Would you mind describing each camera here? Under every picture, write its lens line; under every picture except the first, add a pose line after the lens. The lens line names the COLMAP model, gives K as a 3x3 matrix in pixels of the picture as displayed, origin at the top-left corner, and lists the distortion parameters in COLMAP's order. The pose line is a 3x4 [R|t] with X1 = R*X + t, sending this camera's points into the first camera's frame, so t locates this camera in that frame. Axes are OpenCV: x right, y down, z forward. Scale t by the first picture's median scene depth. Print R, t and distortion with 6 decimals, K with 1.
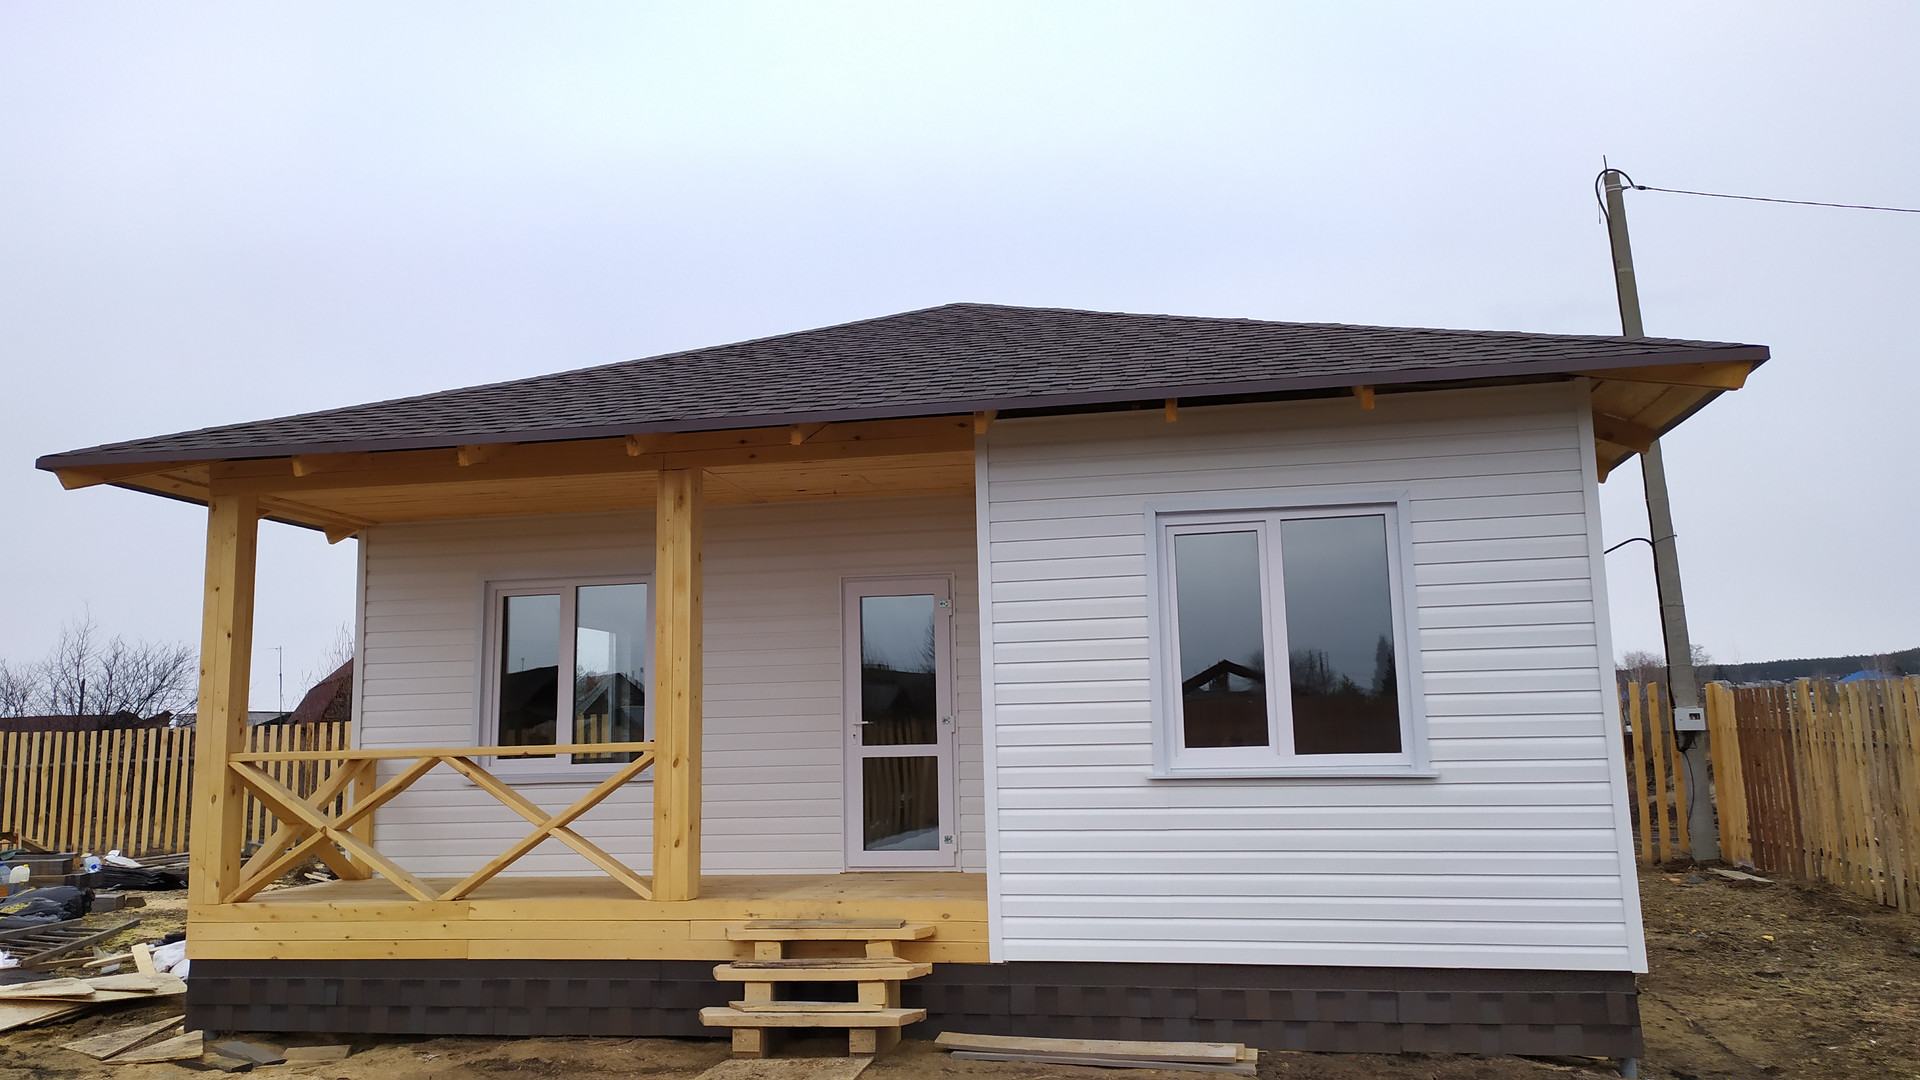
lens RADIAL K [[1443.7, 0, 960.0], [0, 1443.7, 540.0], [0, 0, 1]] dist [0.038189, -0.013060]
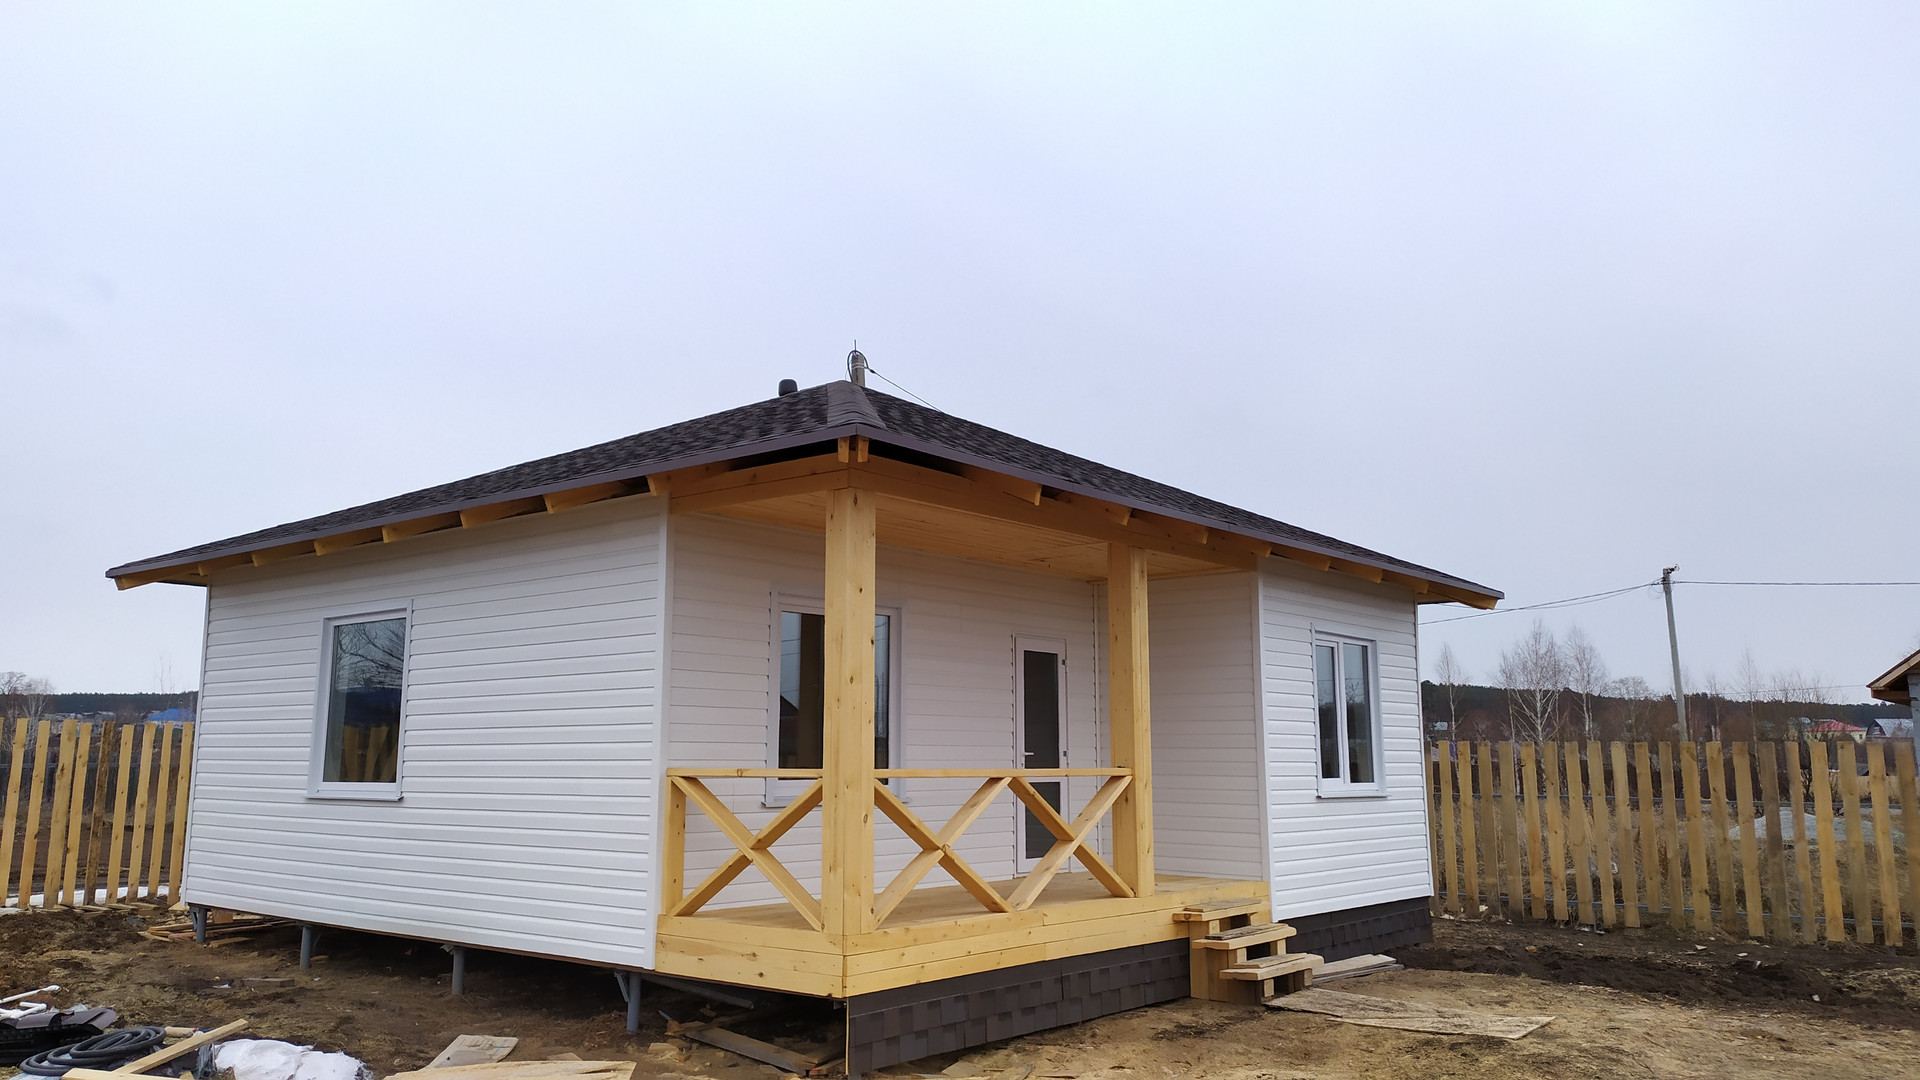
lens RADIAL K [[1443.7, 0, 960.0], [0, 1443.7, 540.0], [0, 0, 1]] dist [0.038189, -0.013060]
pose [[0.464773, 0.156729, 0.871448, -1.369607], [-0.132226, 0.985459, -0.106714, 0.098799], [-0.875501, -0.065630, 0.478738, 0.548331]]
